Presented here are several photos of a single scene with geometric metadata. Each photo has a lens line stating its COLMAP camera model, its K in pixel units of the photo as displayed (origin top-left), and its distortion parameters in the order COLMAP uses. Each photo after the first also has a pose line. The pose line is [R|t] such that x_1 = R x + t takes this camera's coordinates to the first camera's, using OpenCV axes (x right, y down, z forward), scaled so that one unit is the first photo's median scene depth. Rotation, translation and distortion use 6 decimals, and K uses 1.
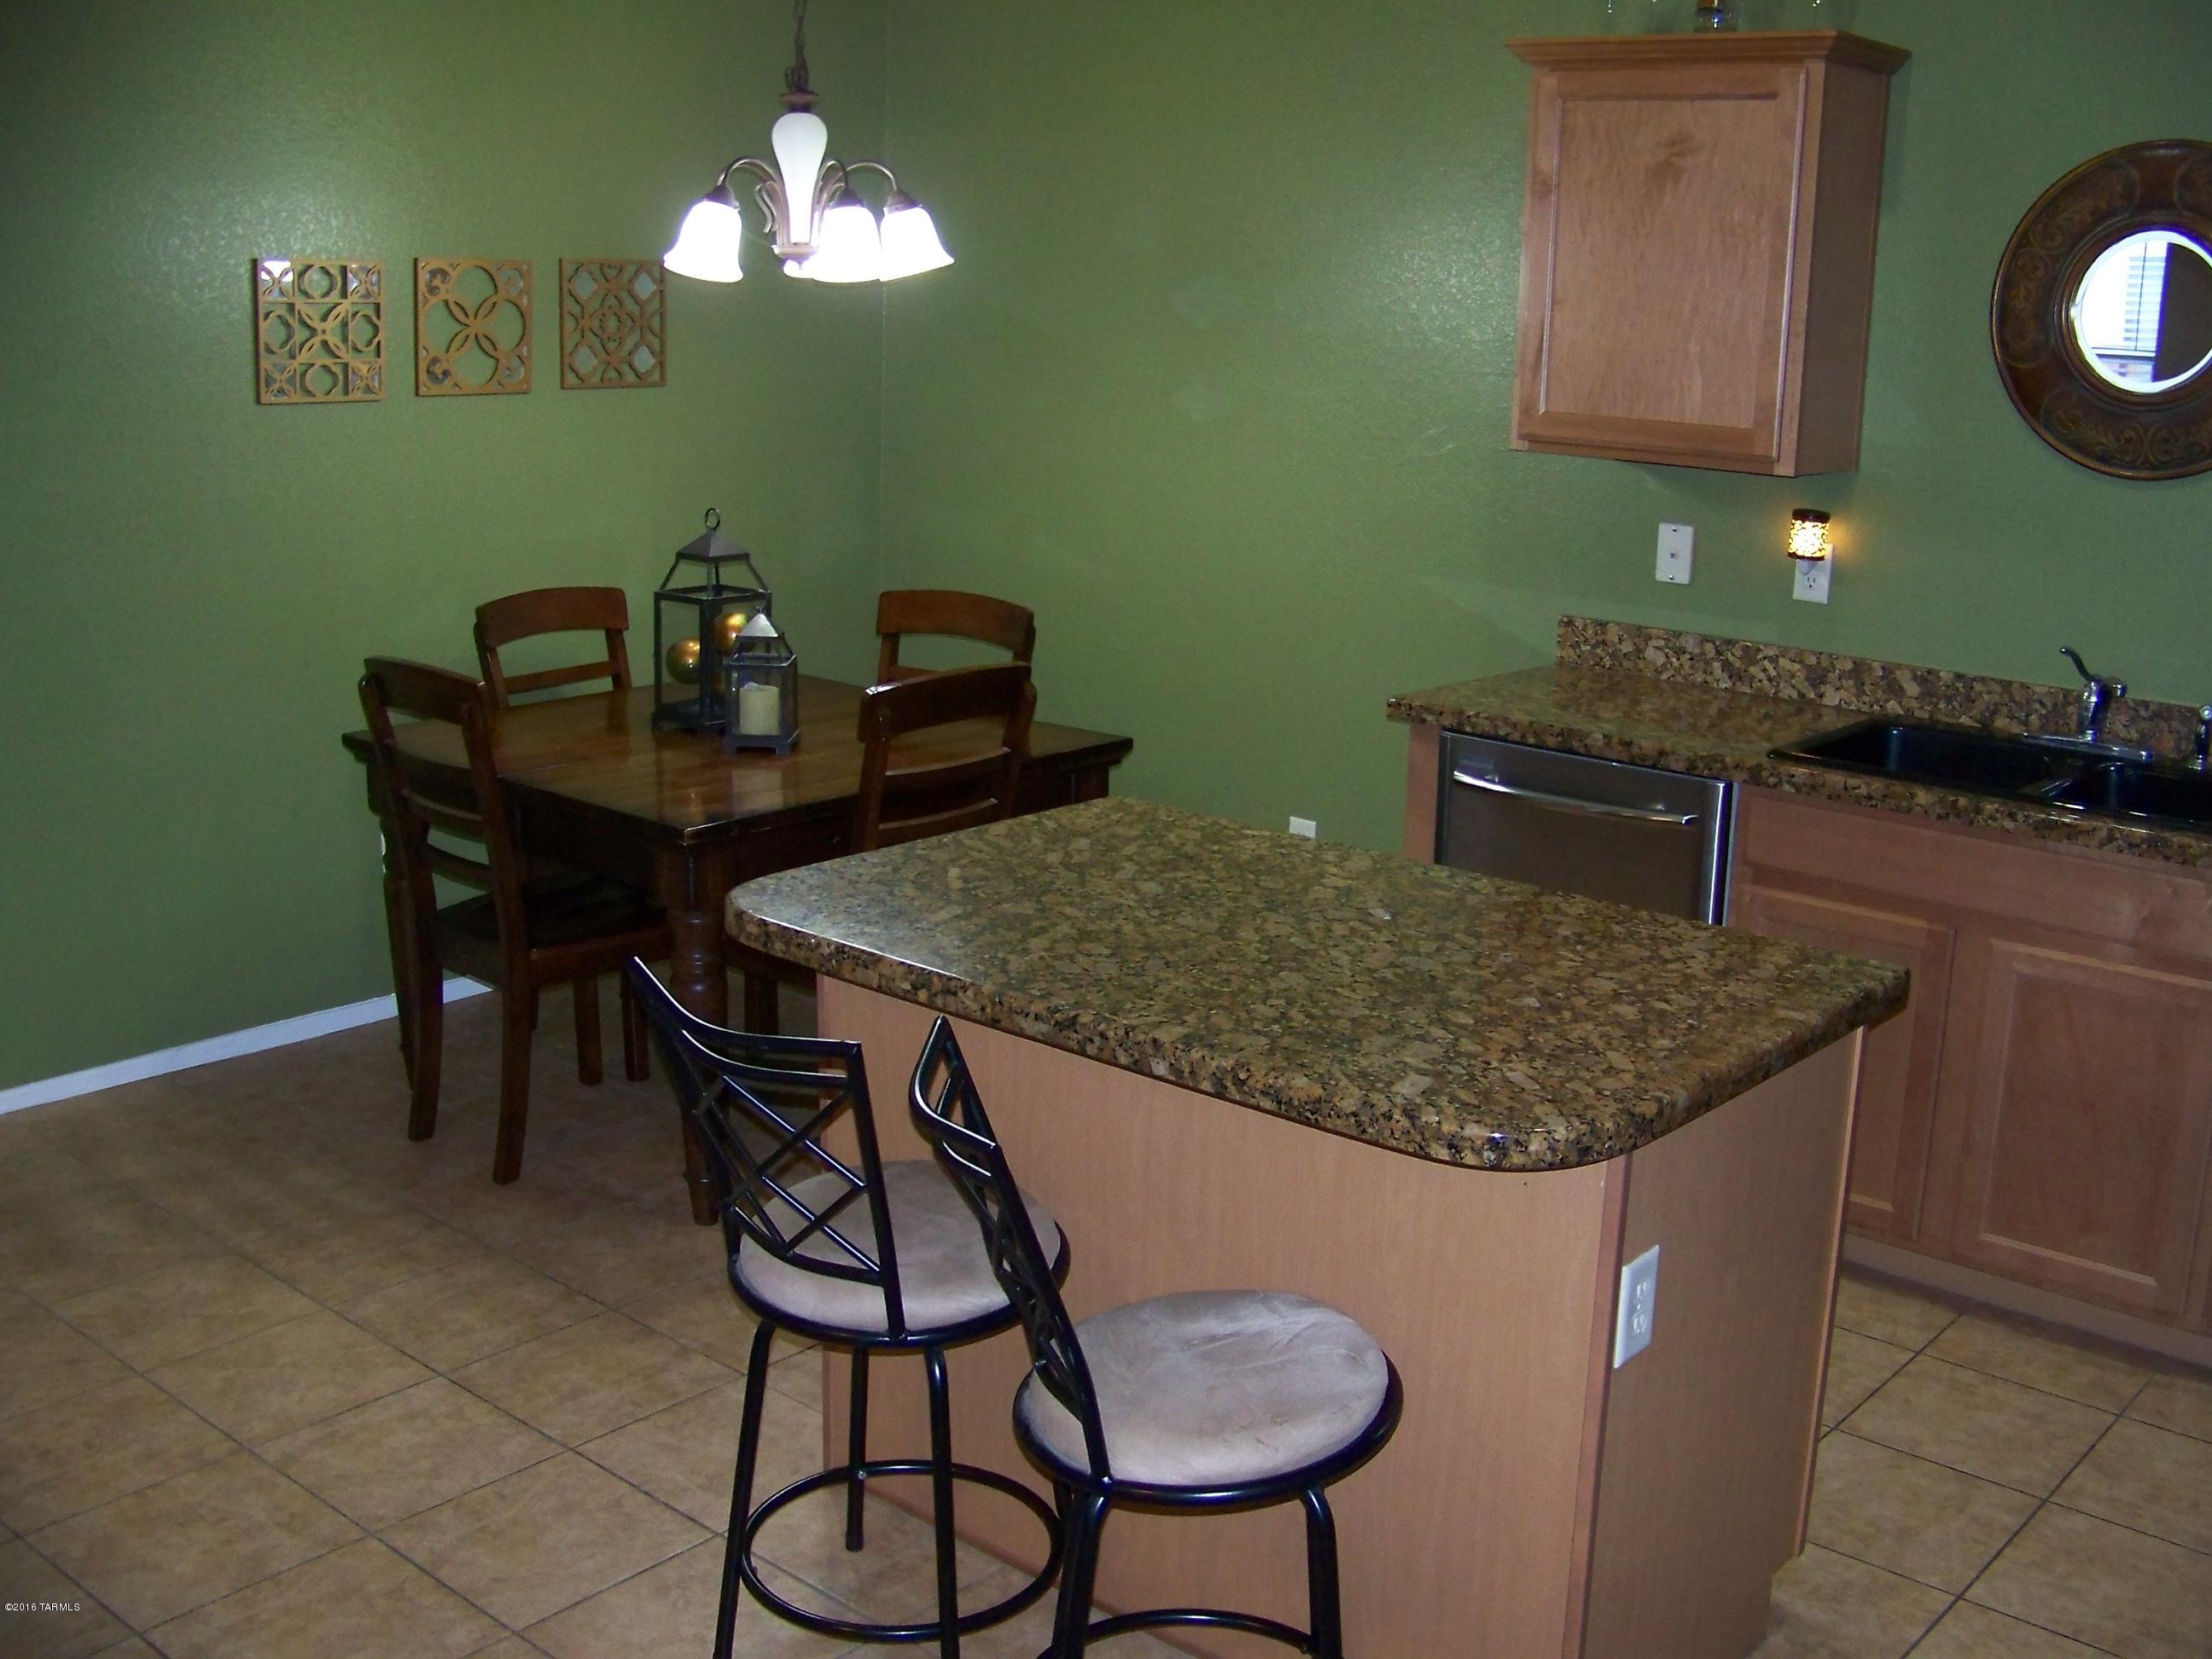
lens RADIAL K [[2351.0, 0, 1143.5], [0, 2351.0, 837.3], [0, 0, 1]] dist [-0.260797, 0.354908]
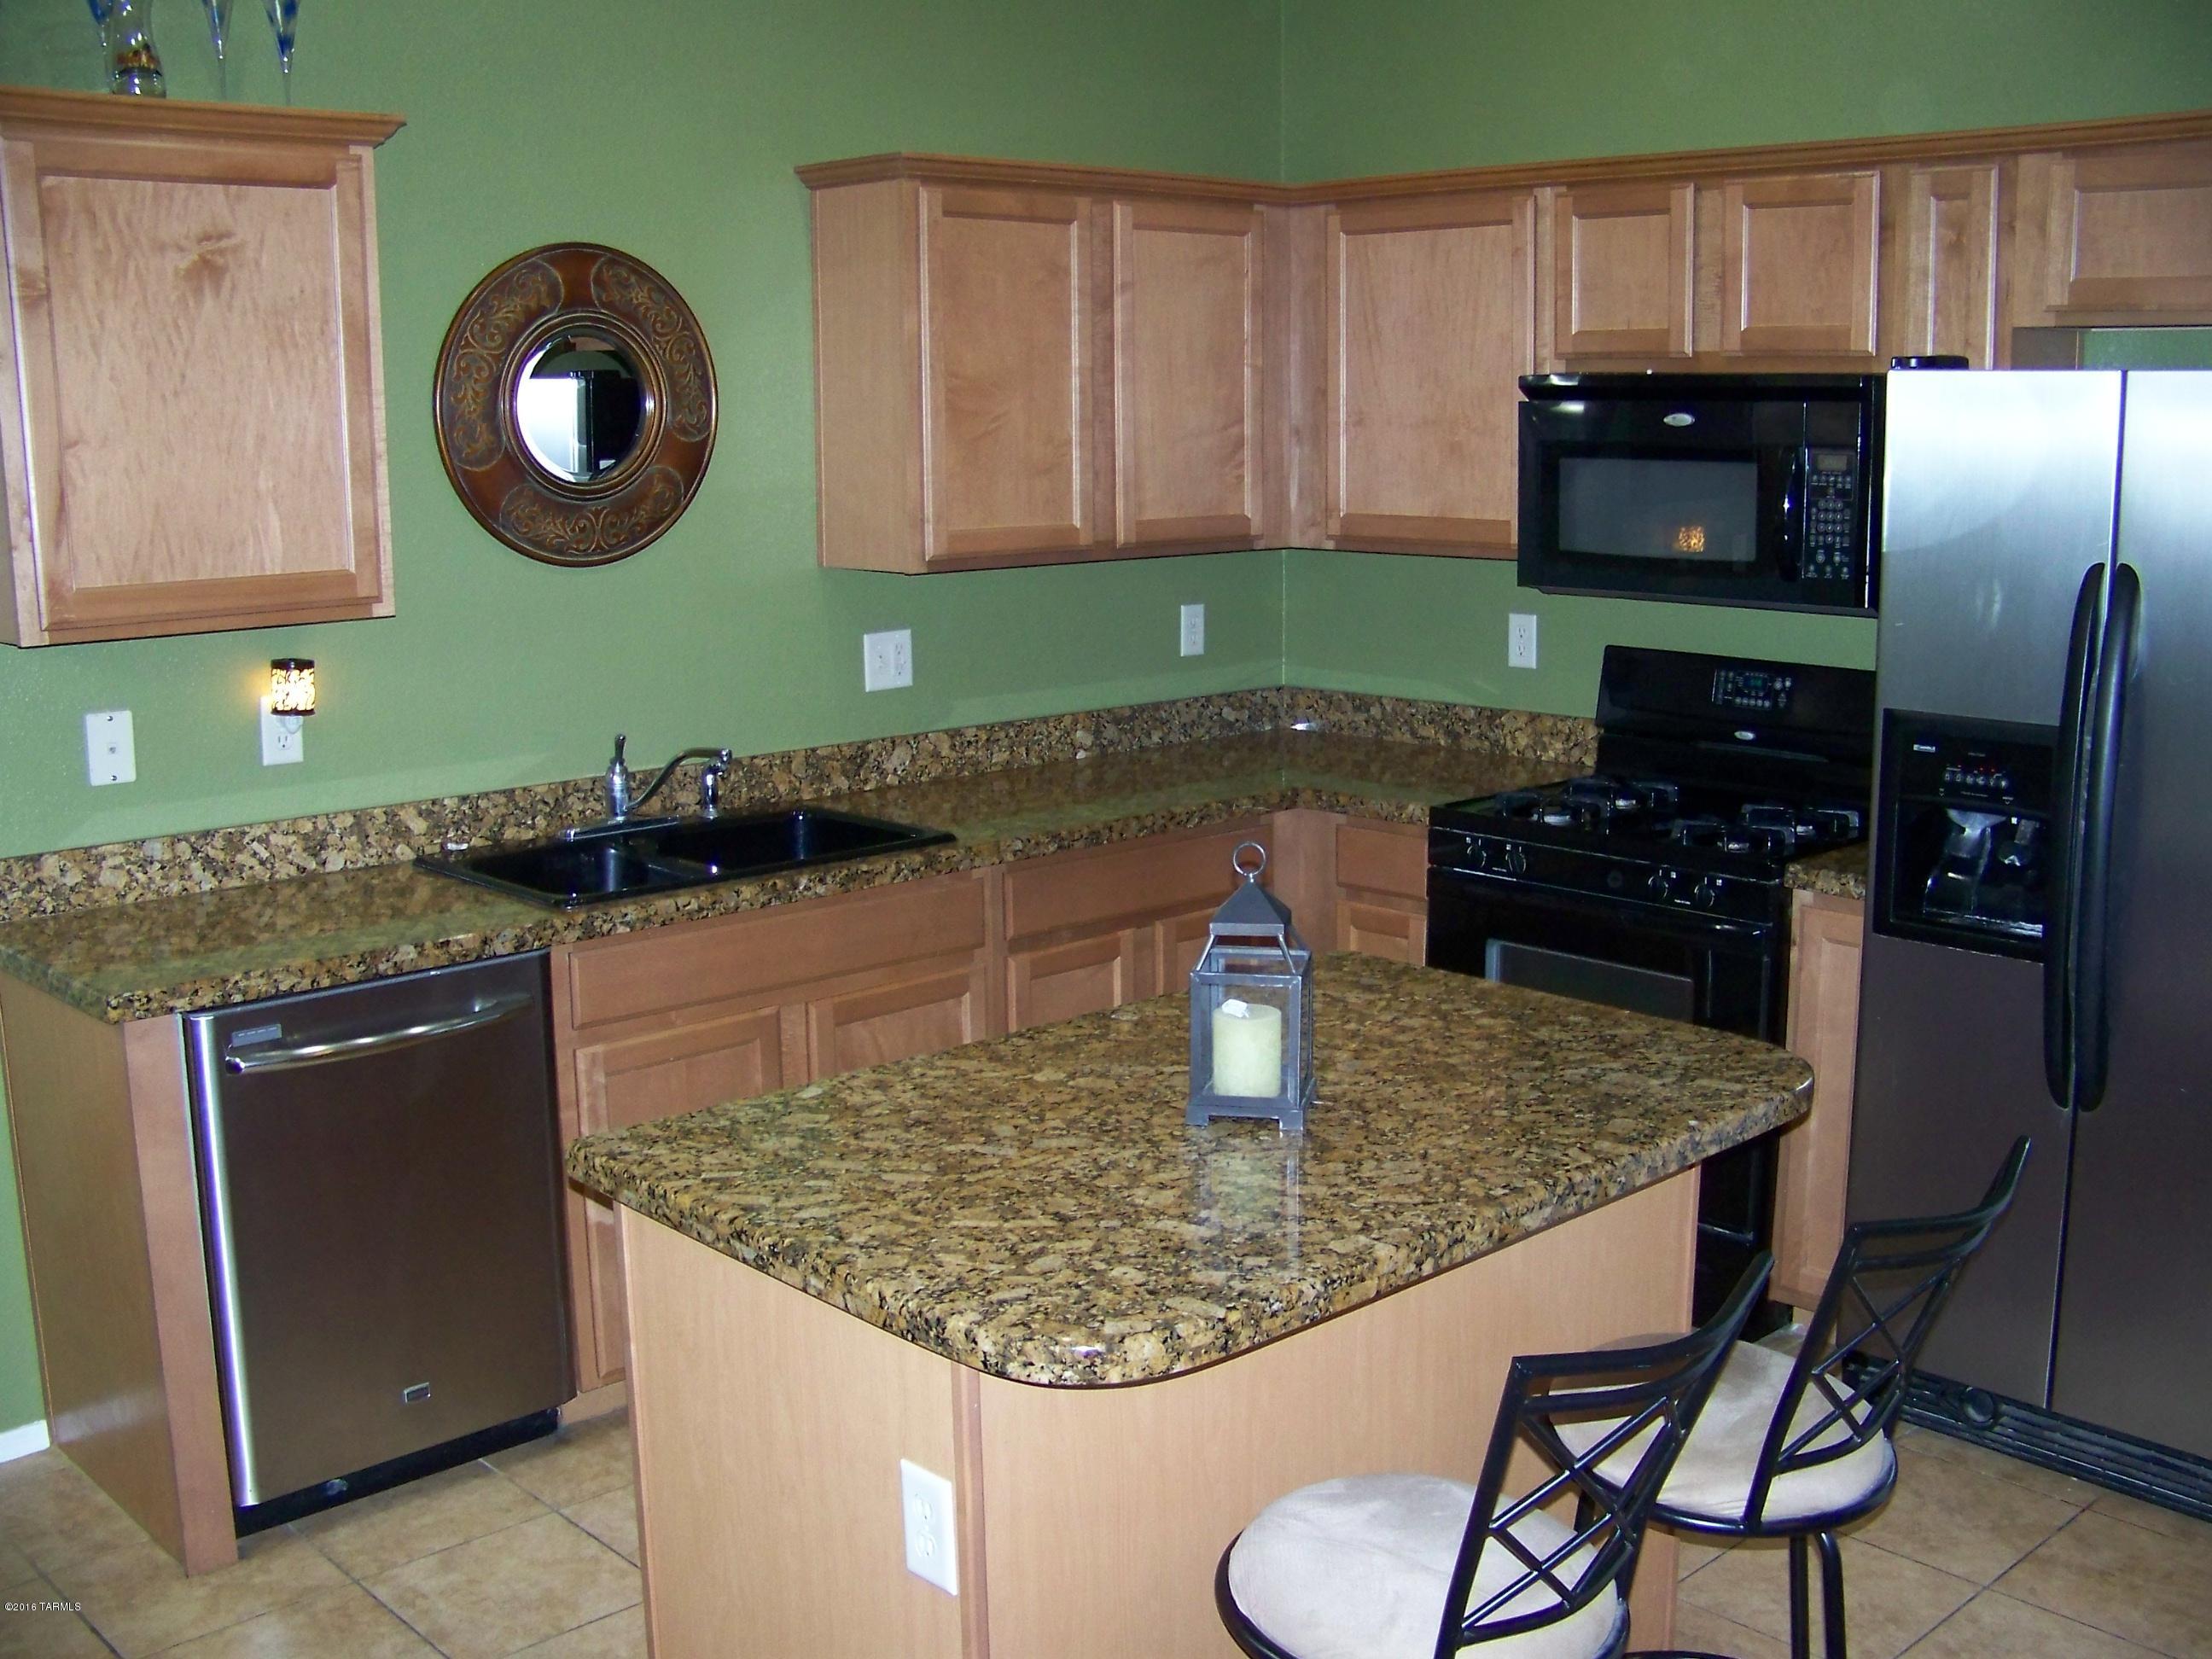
lens RADIAL K [[2351.0, 0, 1143.5], [0, 2351.0, 837.3], [0, 0, 1]] dist [-0.260797, 0.354908]
pose [[0.104484, -0.212155, 0.971634, -0.564284], [0.249076, 0.951428, 0.180959, -0.162978], [-0.962831, 0.223104, 0.152252, 0.603504]]
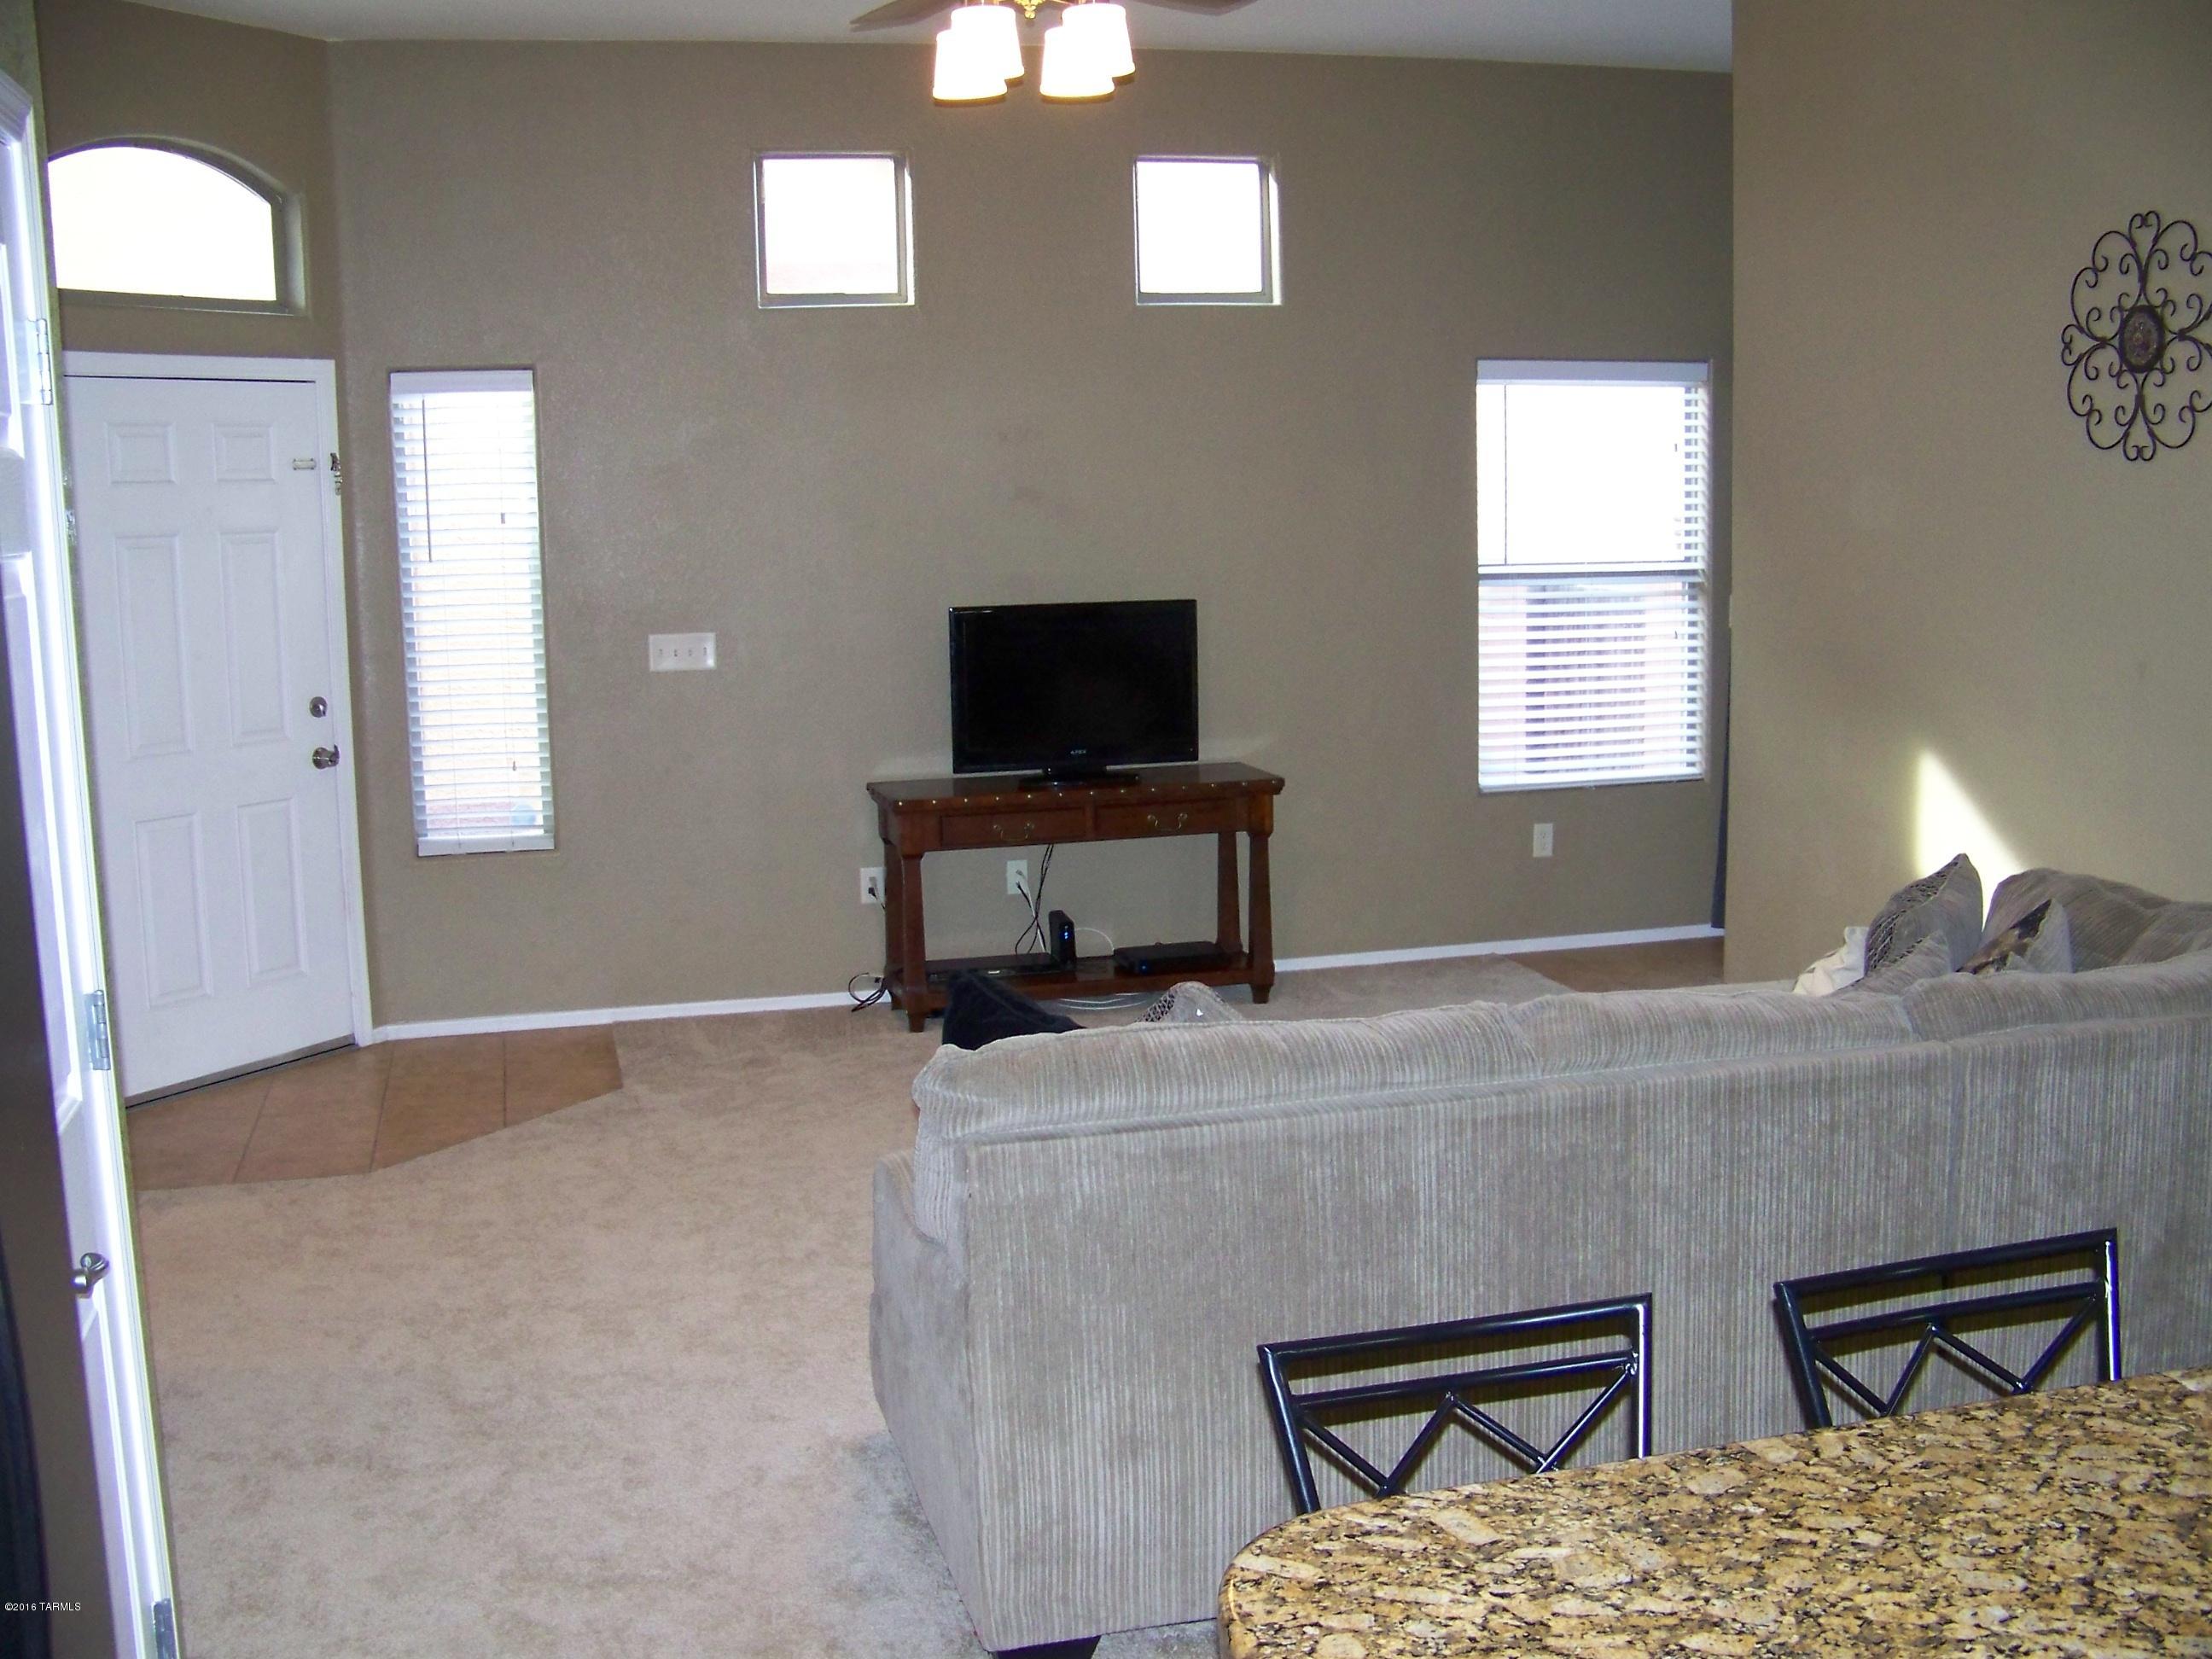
lens RADIAL K [[2351.0, 0, 1143.5], [0, 2351.0, 837.3], [0, 0, 1]] dist [-0.260797, 0.354908]
pose [[-0.561243, 0.106067, -0.820827, 0.409172], [-0.197684, 0.945870, 0.257392, -0.144461], [0.803696, 0.306723, -0.509895, 0.683392]]
